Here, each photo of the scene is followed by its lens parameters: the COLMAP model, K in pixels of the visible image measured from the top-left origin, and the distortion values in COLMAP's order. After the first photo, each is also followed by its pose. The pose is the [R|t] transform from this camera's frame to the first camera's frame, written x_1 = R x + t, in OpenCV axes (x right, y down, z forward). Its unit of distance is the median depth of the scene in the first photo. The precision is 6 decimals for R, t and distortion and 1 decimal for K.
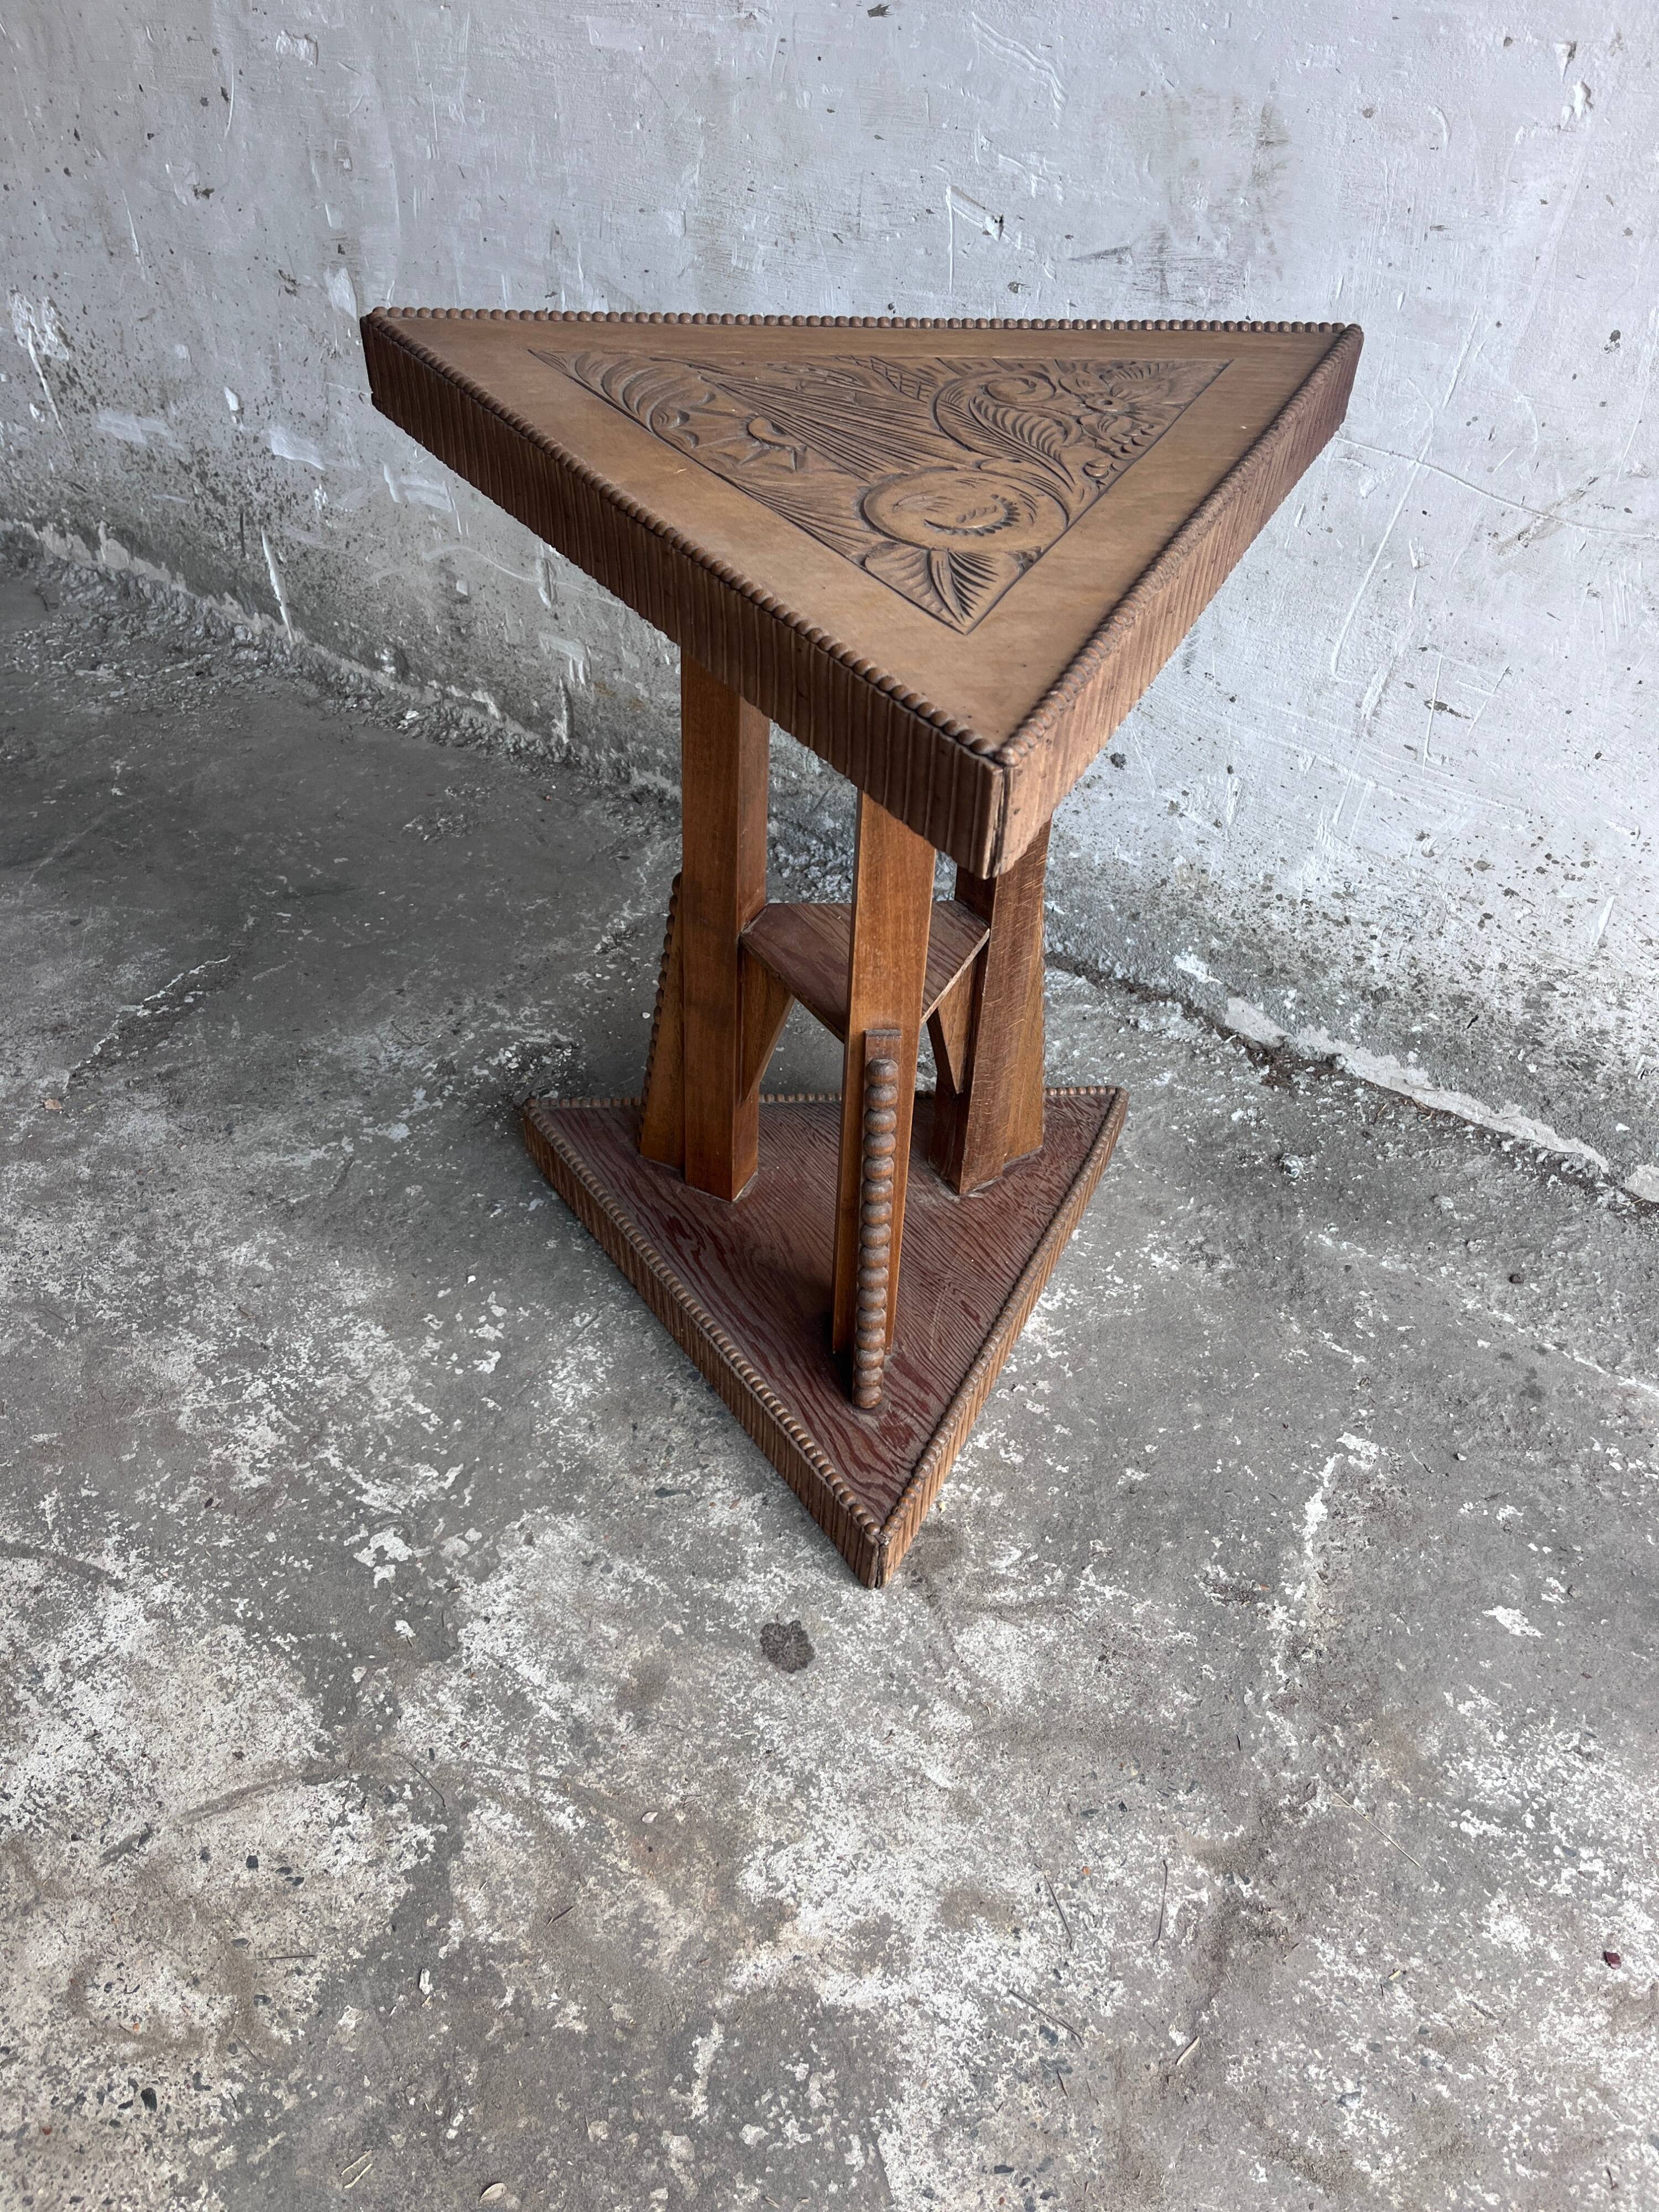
lens RADIAL K [[1700.8, 0, 801.2], [0, 1700.8, 1130.7], [0, 0, 1]] dist [0.038424, -0.059470]
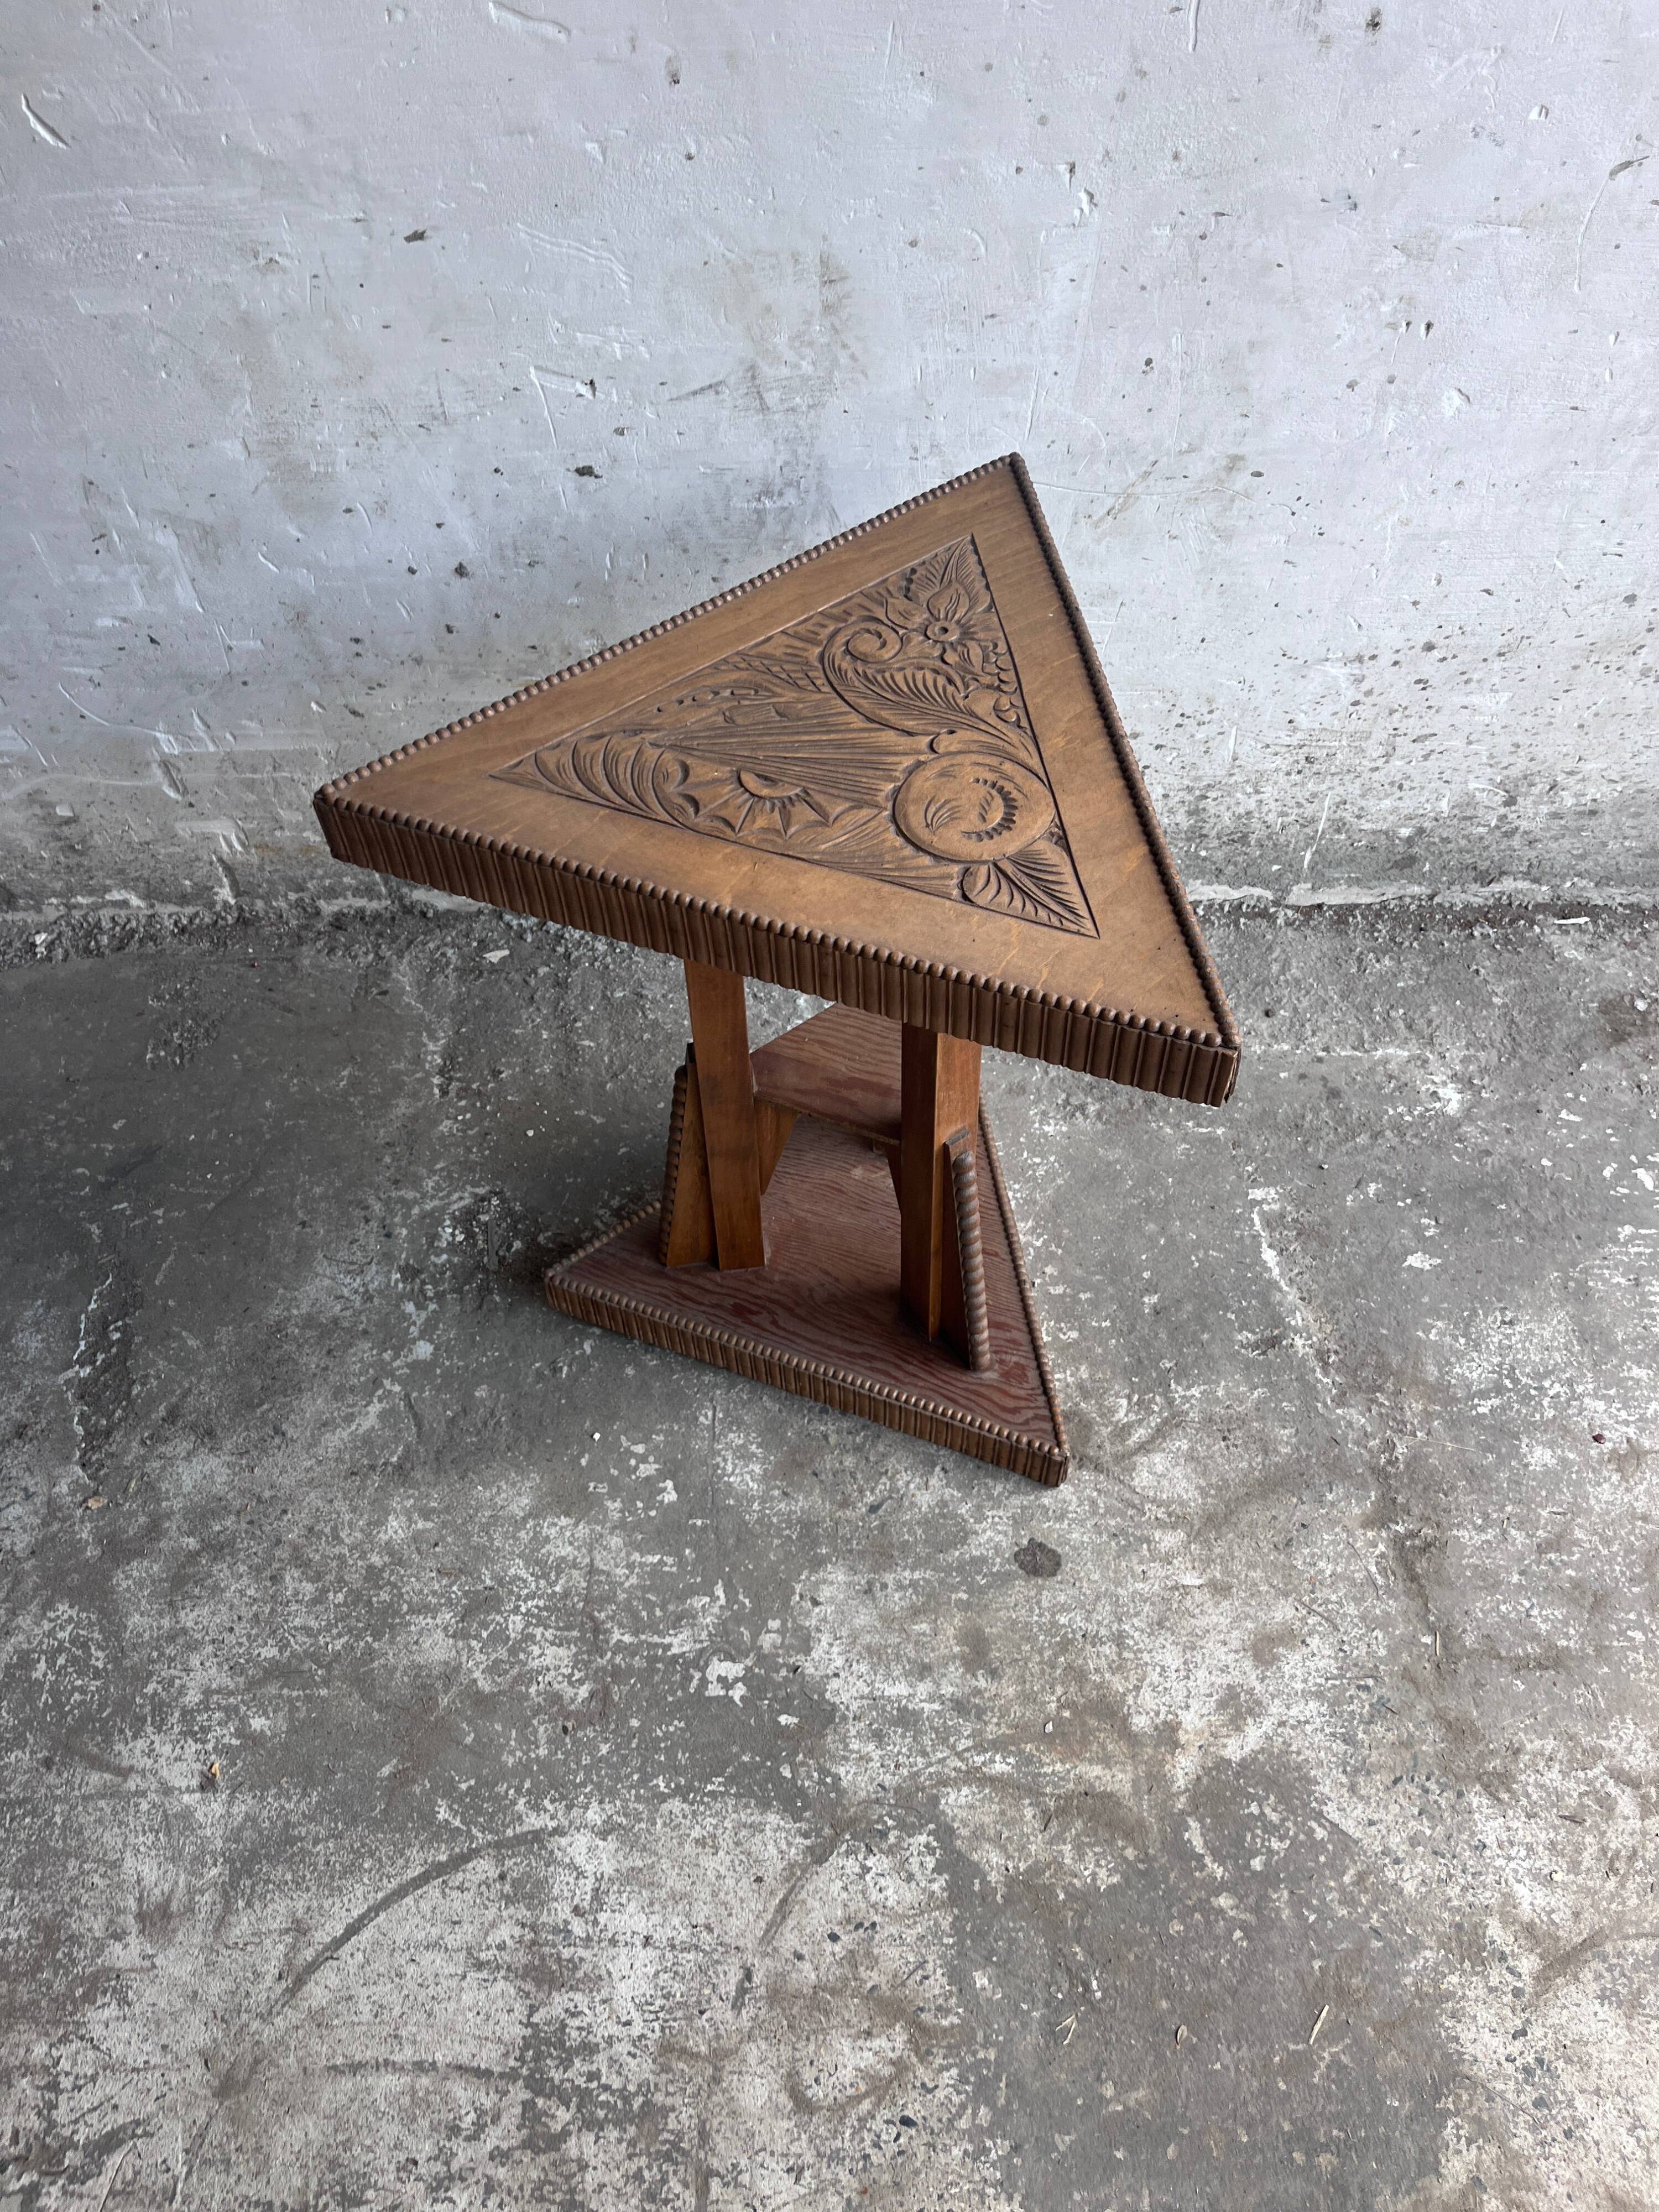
lens RADIAL K [[1718.4, 0, 829.5], [0, 1718.4, 1106.0], [0, 0, 1]] dist [0.009882, 0.020608]
pose [[0.823286, -0.480367, 0.302402, -0.355959], [0.418406, 0.873581, 0.248583, -0.381806], [-0.383584, -0.078128, 0.920195, -0.126576]]
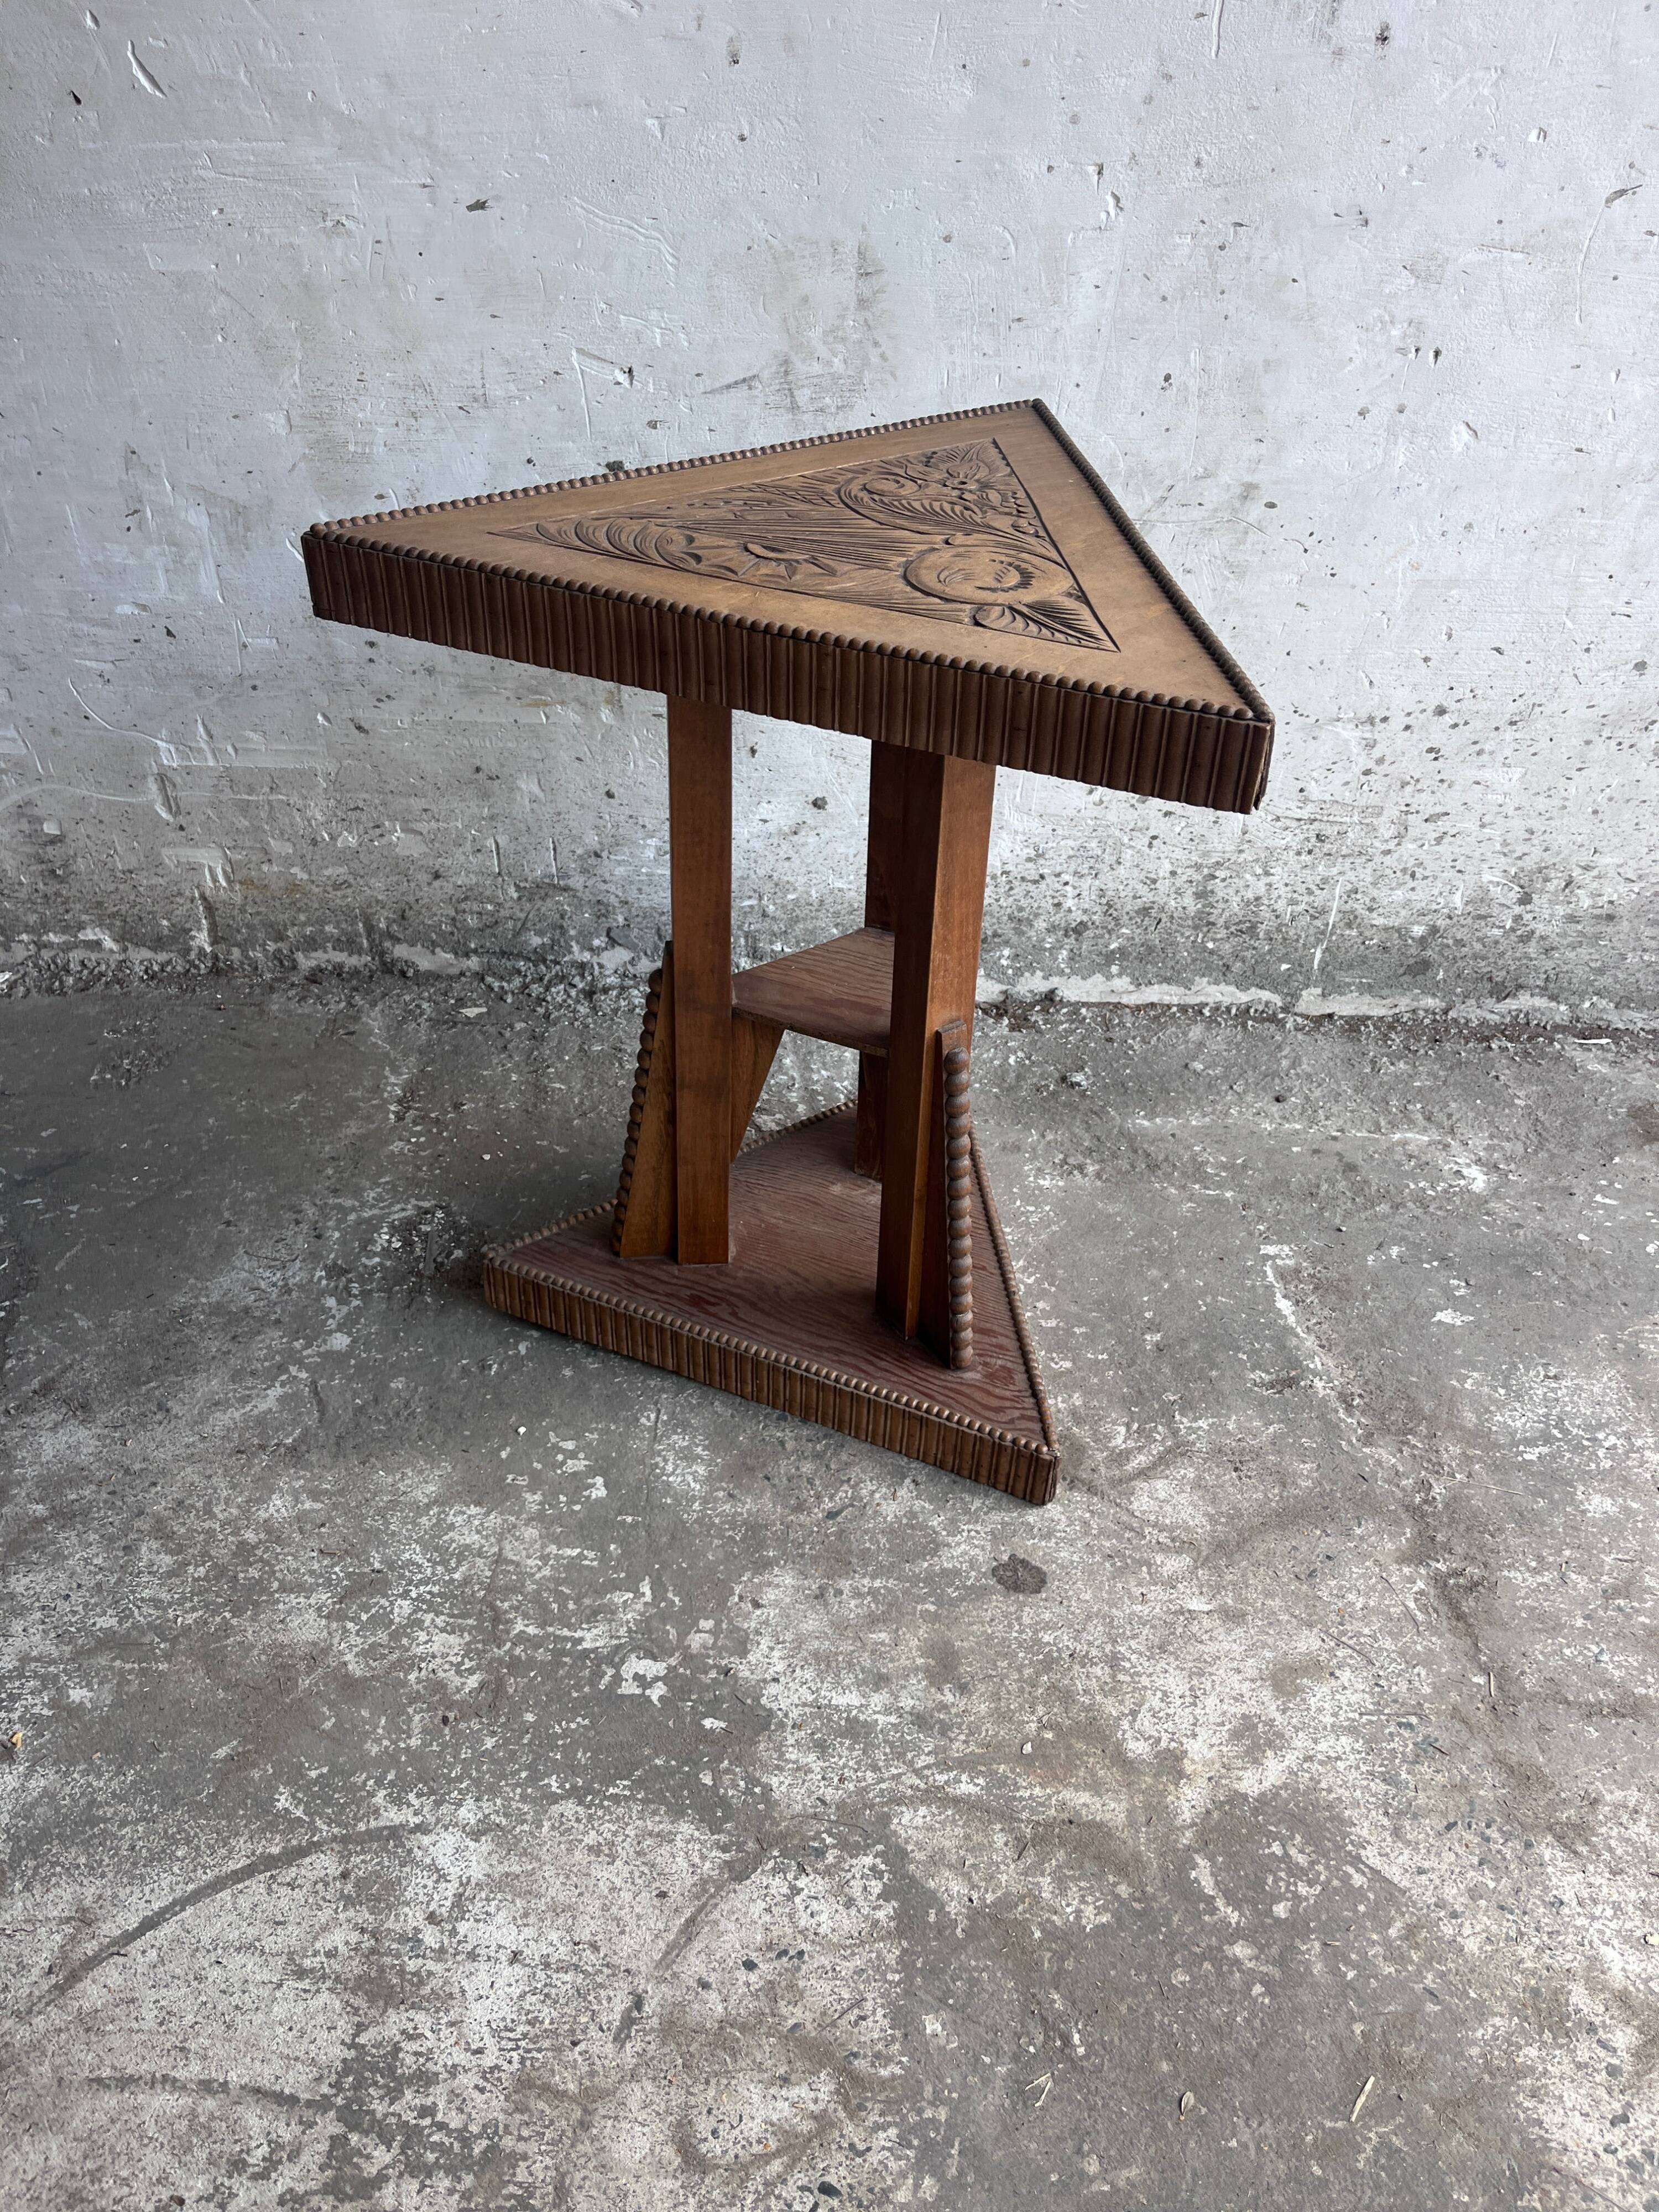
lens RADIAL K [[1715.2, 0, 821.4], [0, 1715.2, 1128.1], [0, 0, 1]] dist [0.015836, -0.002727]
pose [[0.849084, -0.328980, 0.413314, -0.467757], [0.357015, 0.934045, 0.010033, -0.031375], [-0.389355, 0.139041, 0.910533, -0.023534]]
